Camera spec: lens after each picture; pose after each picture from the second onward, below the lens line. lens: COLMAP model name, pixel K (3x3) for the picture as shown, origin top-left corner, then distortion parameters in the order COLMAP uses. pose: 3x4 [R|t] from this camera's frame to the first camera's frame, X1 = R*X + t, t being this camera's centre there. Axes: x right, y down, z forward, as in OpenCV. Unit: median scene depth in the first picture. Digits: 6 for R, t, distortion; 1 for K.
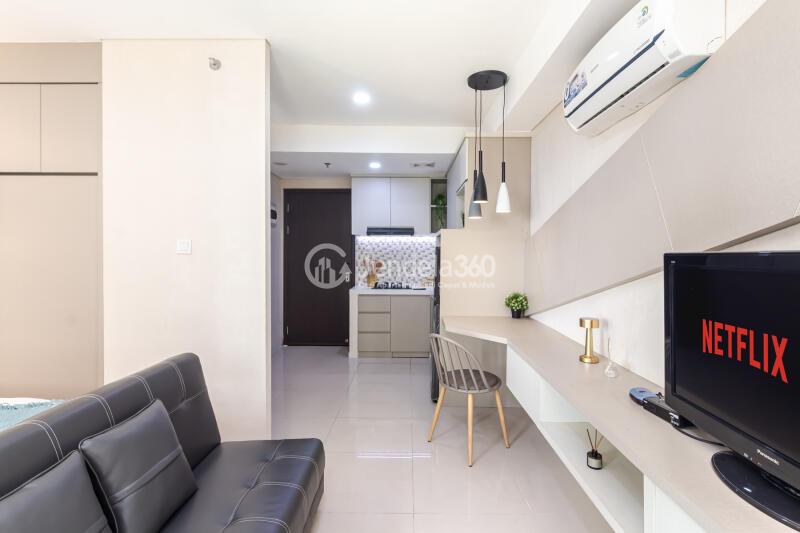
lens RADIAL K [[394.3, 0, 400.7], [0, 394.3, 256.5], [0, 0, 1]] dist [0.000484, 0.000105]
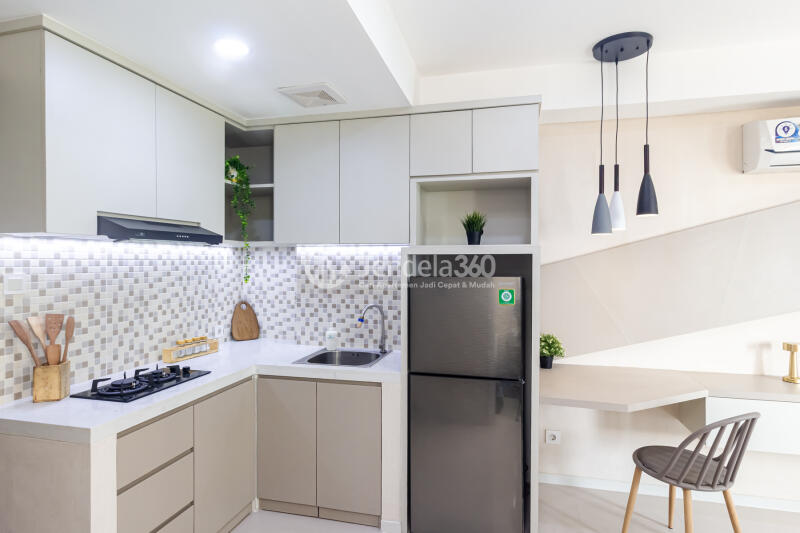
lens RADIAL K [[456.9, 0, 400.0], [0, 456.9, 266.5], [0, 0, 1]] dist [-0.002606, 0.002034]
pose [[0.224825, -0.017548, 0.974241, -0.688626], [0.010056, 0.999826, 0.015688, -0.061076], [-0.974347, 0.006270, 0.224963, 1.207560]]
